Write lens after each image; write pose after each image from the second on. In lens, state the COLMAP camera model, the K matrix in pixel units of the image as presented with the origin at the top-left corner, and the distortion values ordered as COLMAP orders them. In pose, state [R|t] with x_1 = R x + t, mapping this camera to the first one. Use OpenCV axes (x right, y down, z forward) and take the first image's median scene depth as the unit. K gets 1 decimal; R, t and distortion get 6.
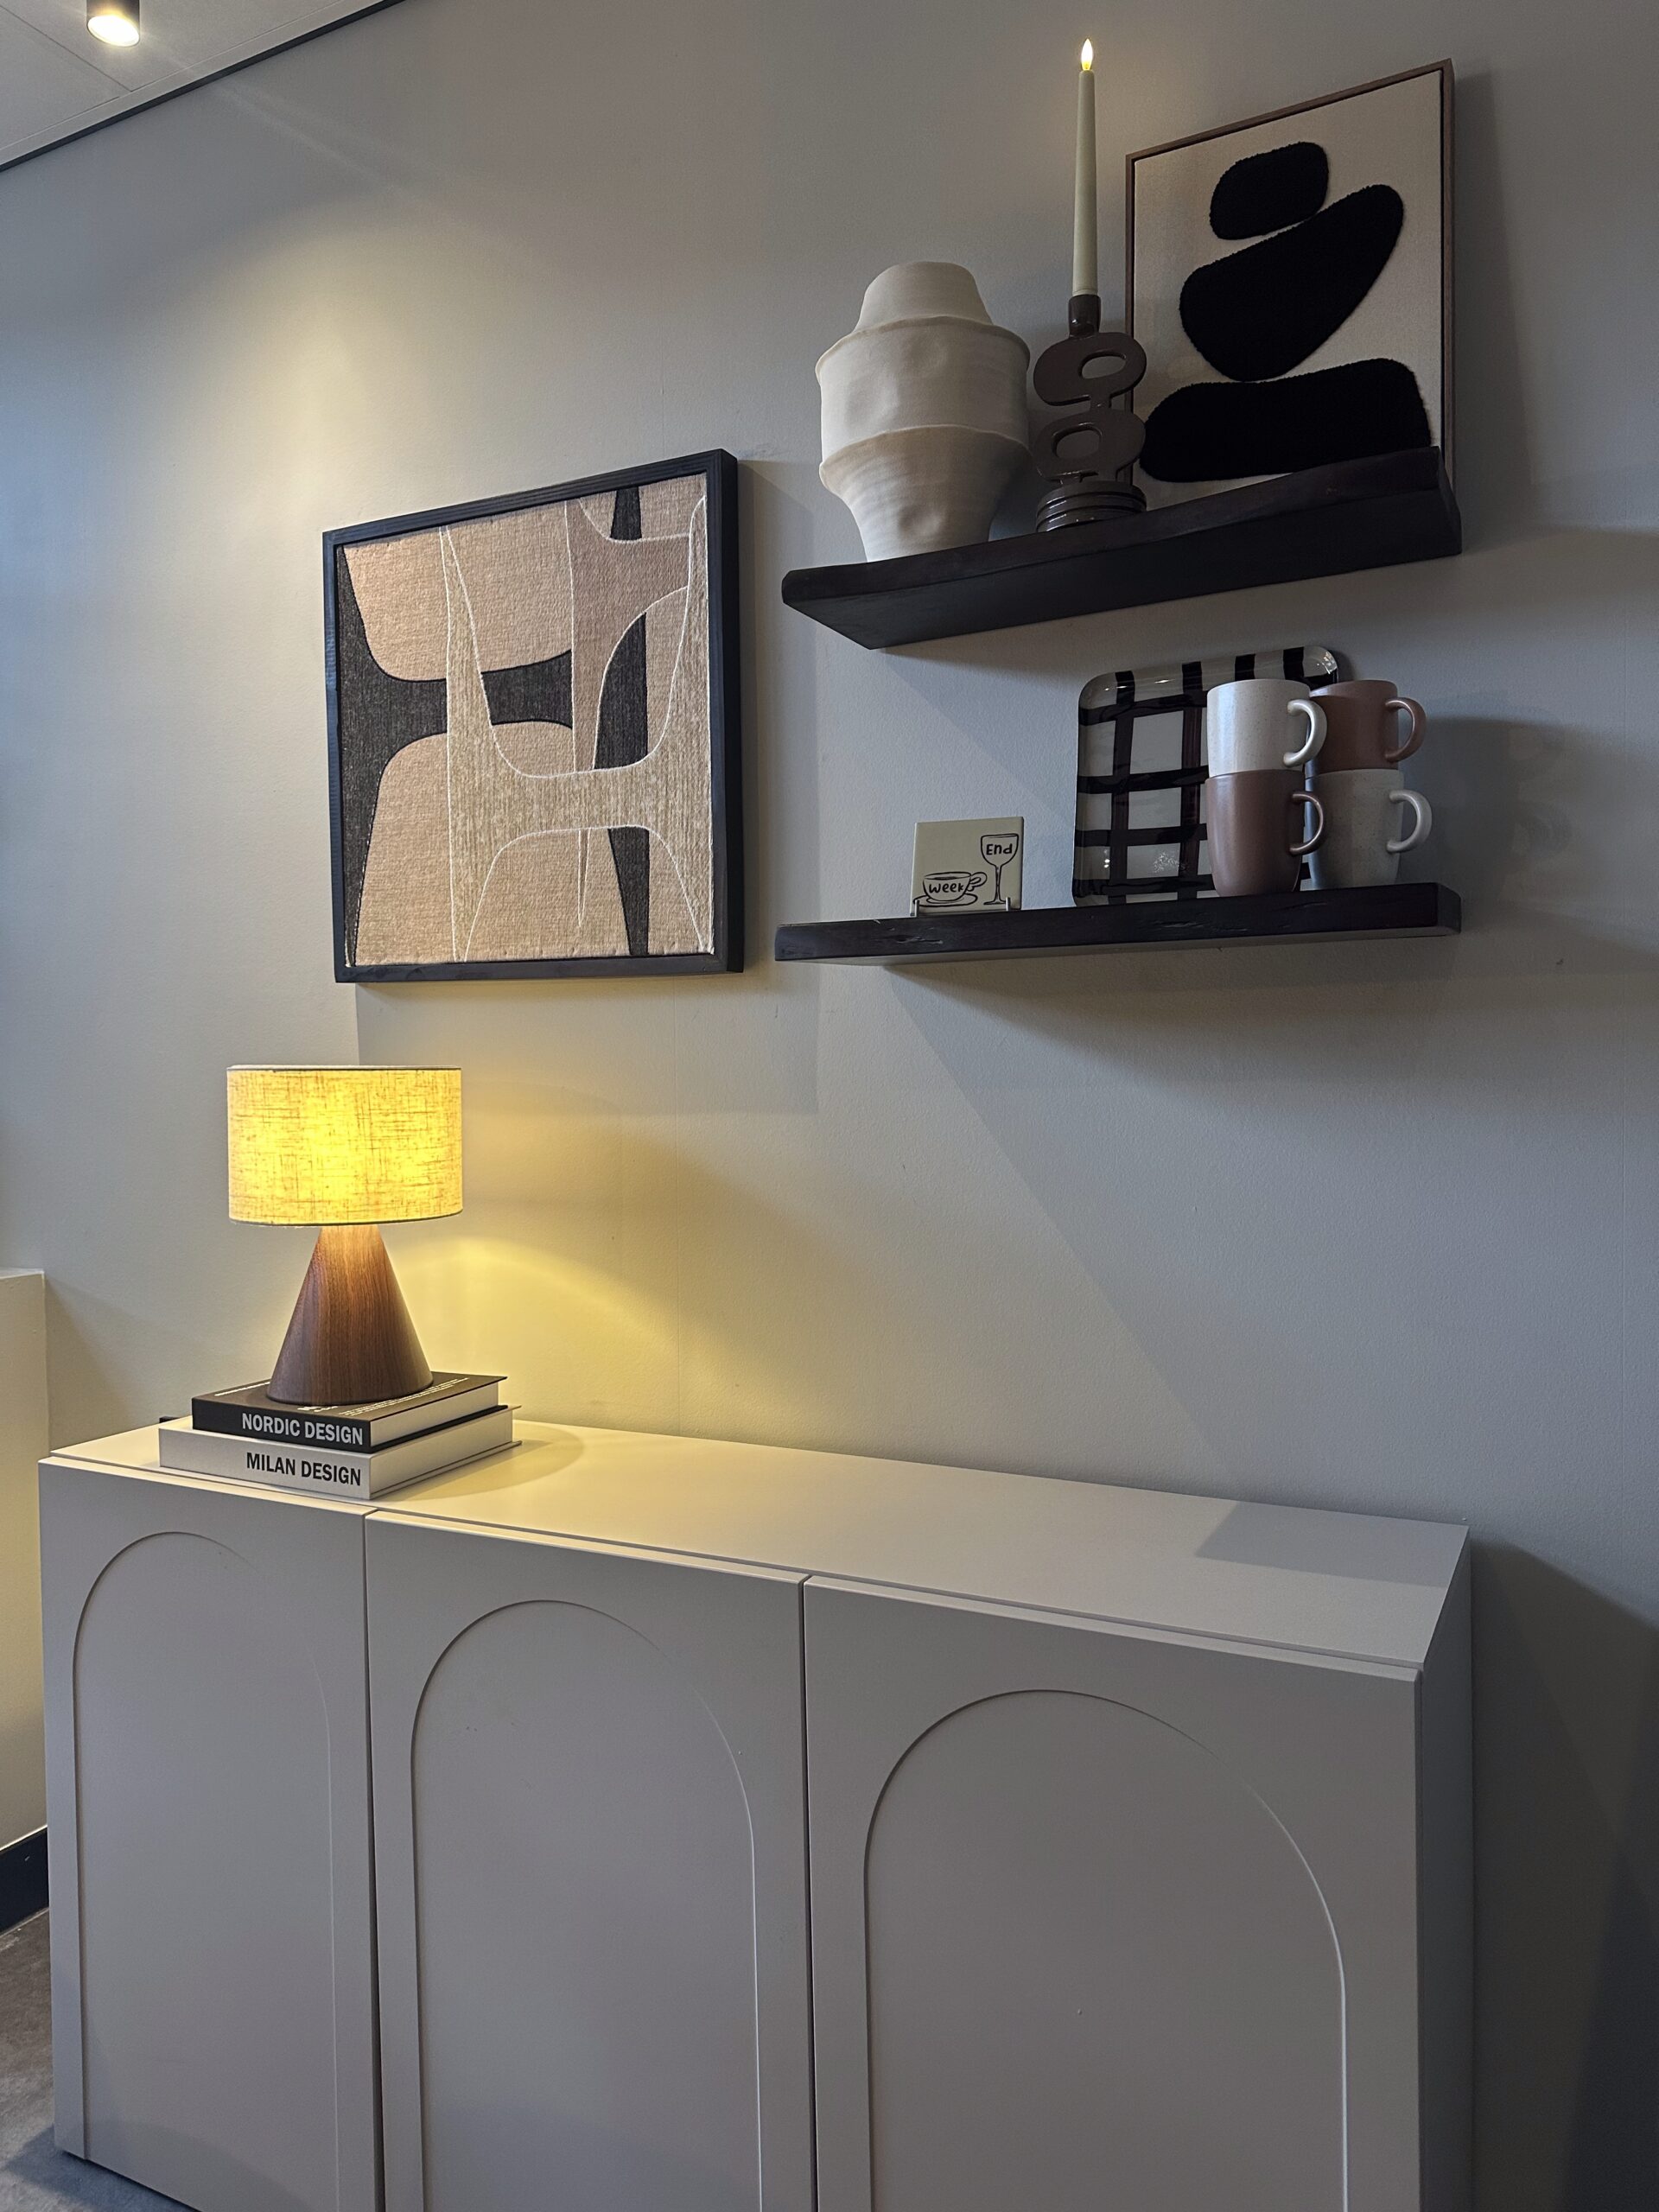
lens RADIAL K [[1574.5, 0, 839.1], [0, 1574.5, 1108.5], [0, 0, 1]] dist [0.056463, -0.056255]
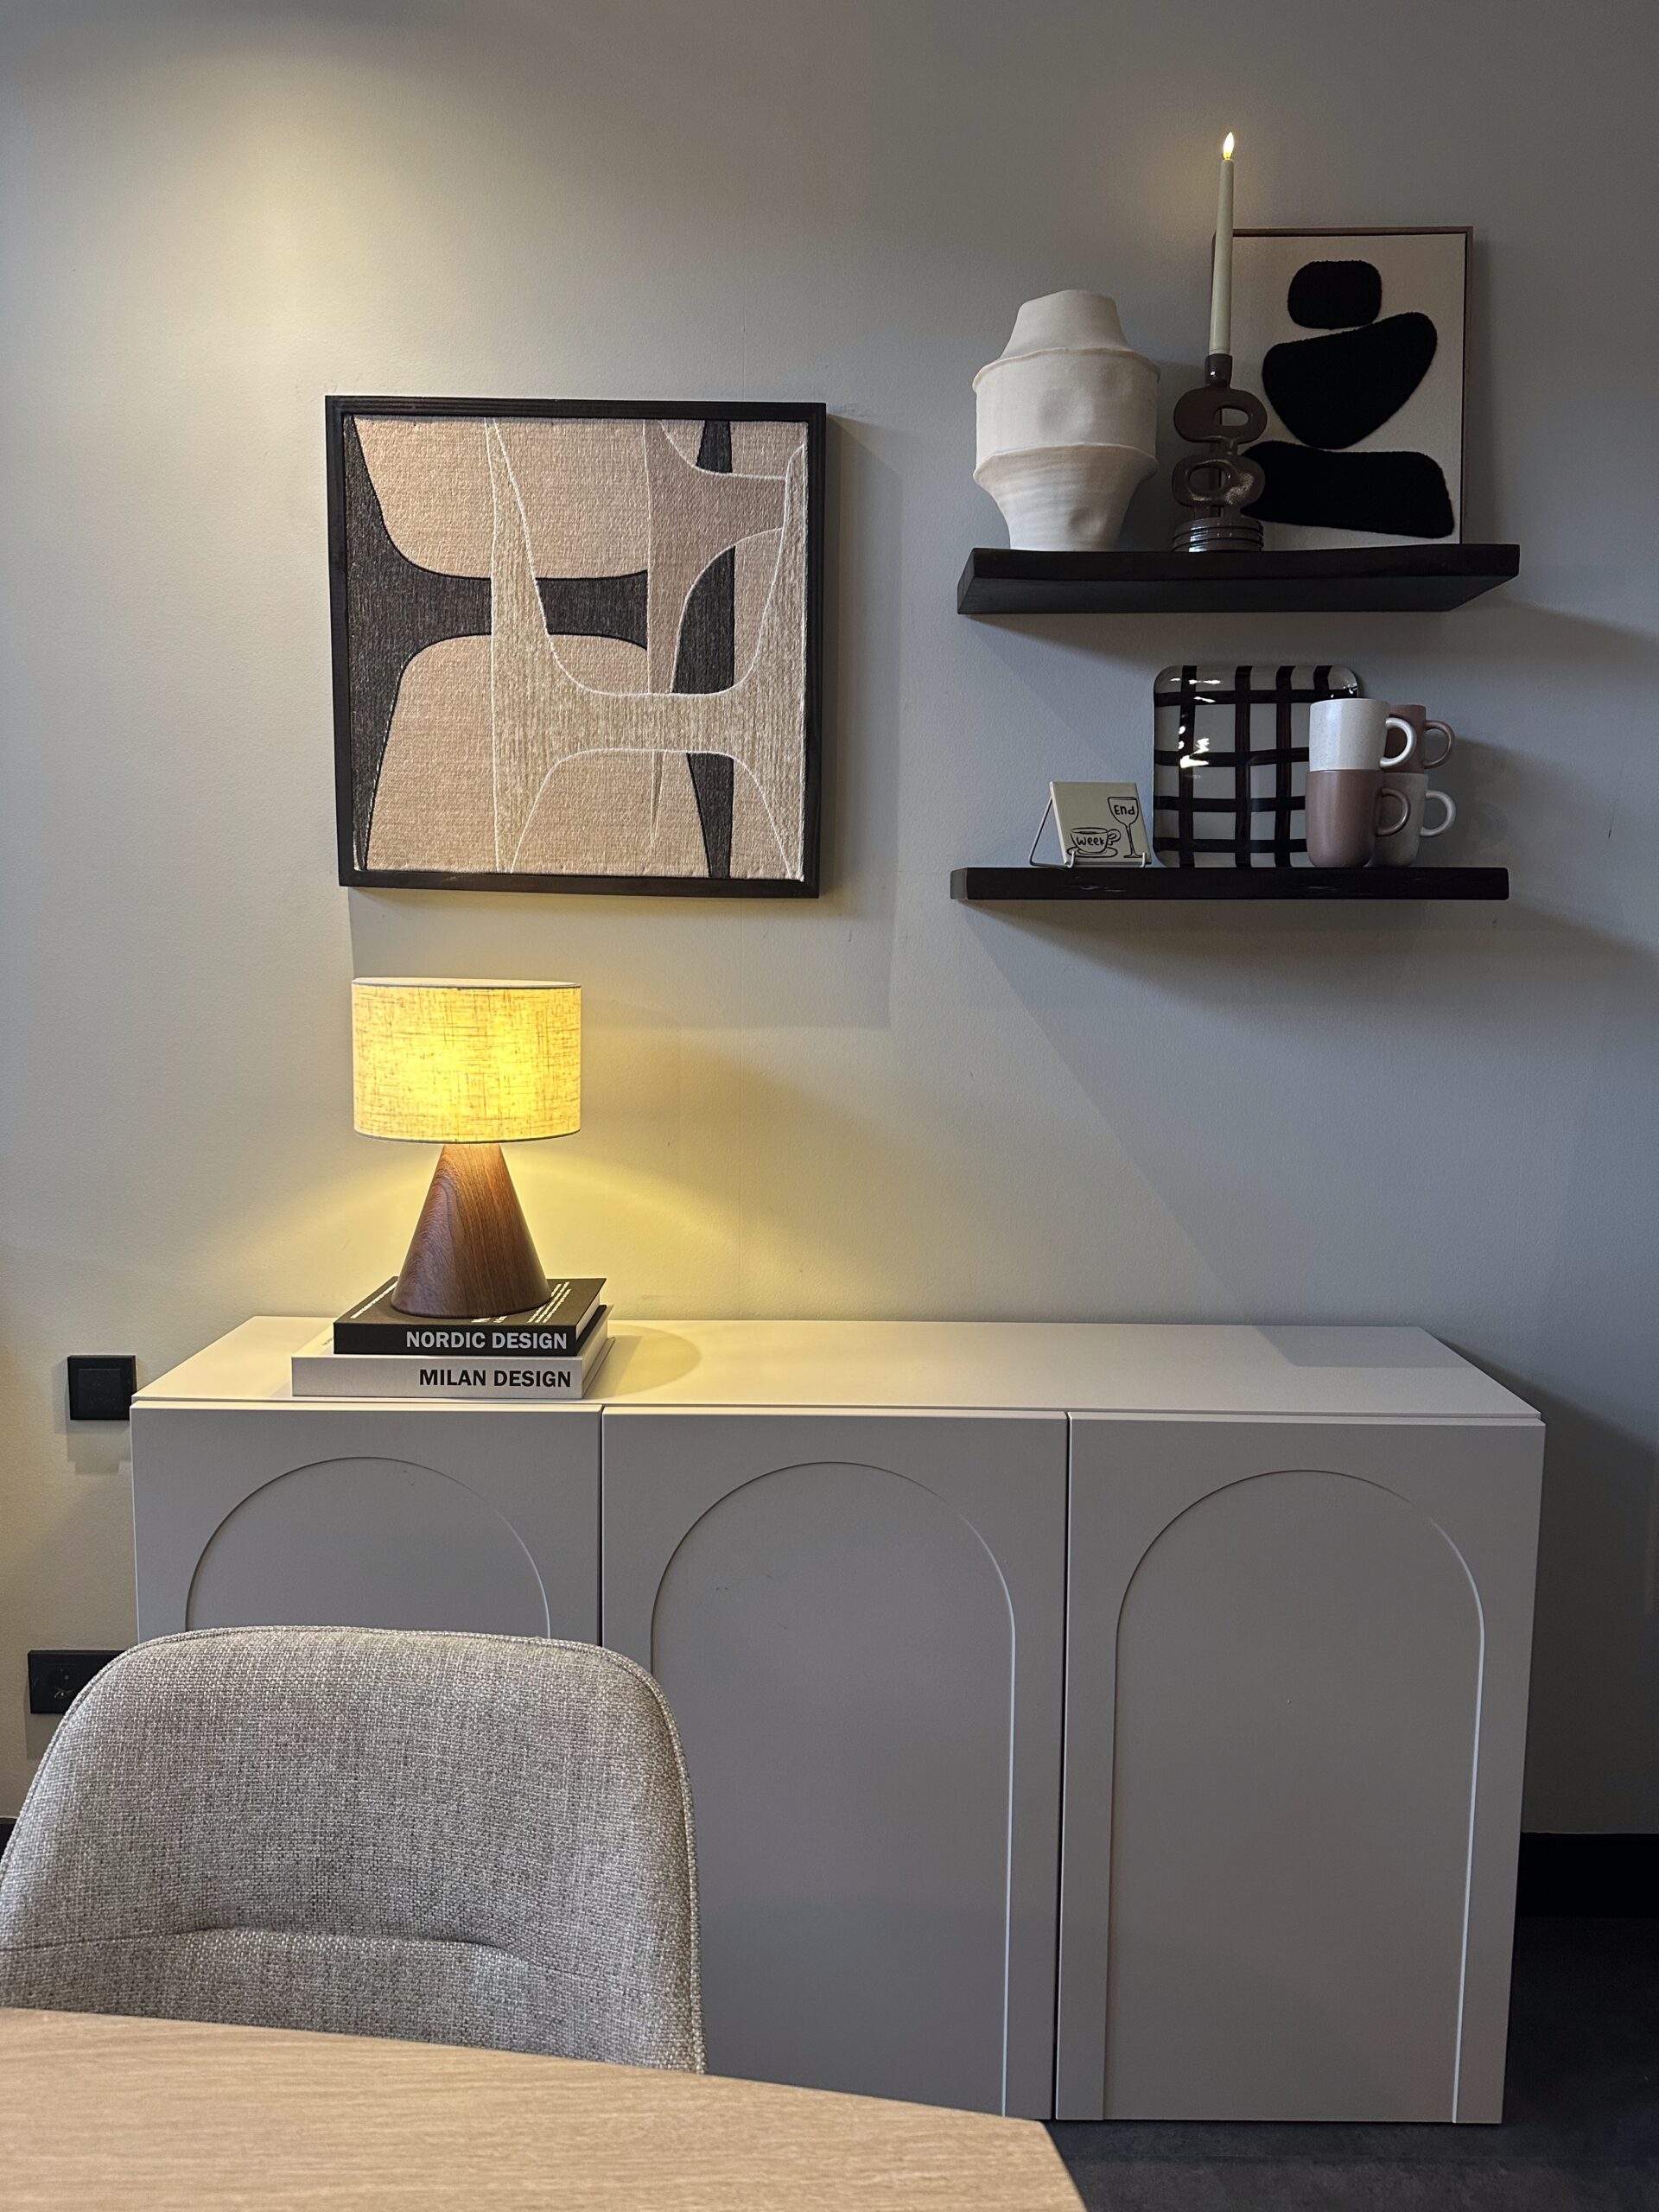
lens RADIAL K [[1574.5, 0, 858.4], [0, 1574.5, 1126.0], [0, 0, 1]] dist [0.056463, -0.056255]
pose [[0.891971, -0.031698, 0.450981, -0.544928], [-0.007770, 0.996317, 0.085397, -0.022504], [-0.452026, -0.079676, 0.888439, 0.001848]]
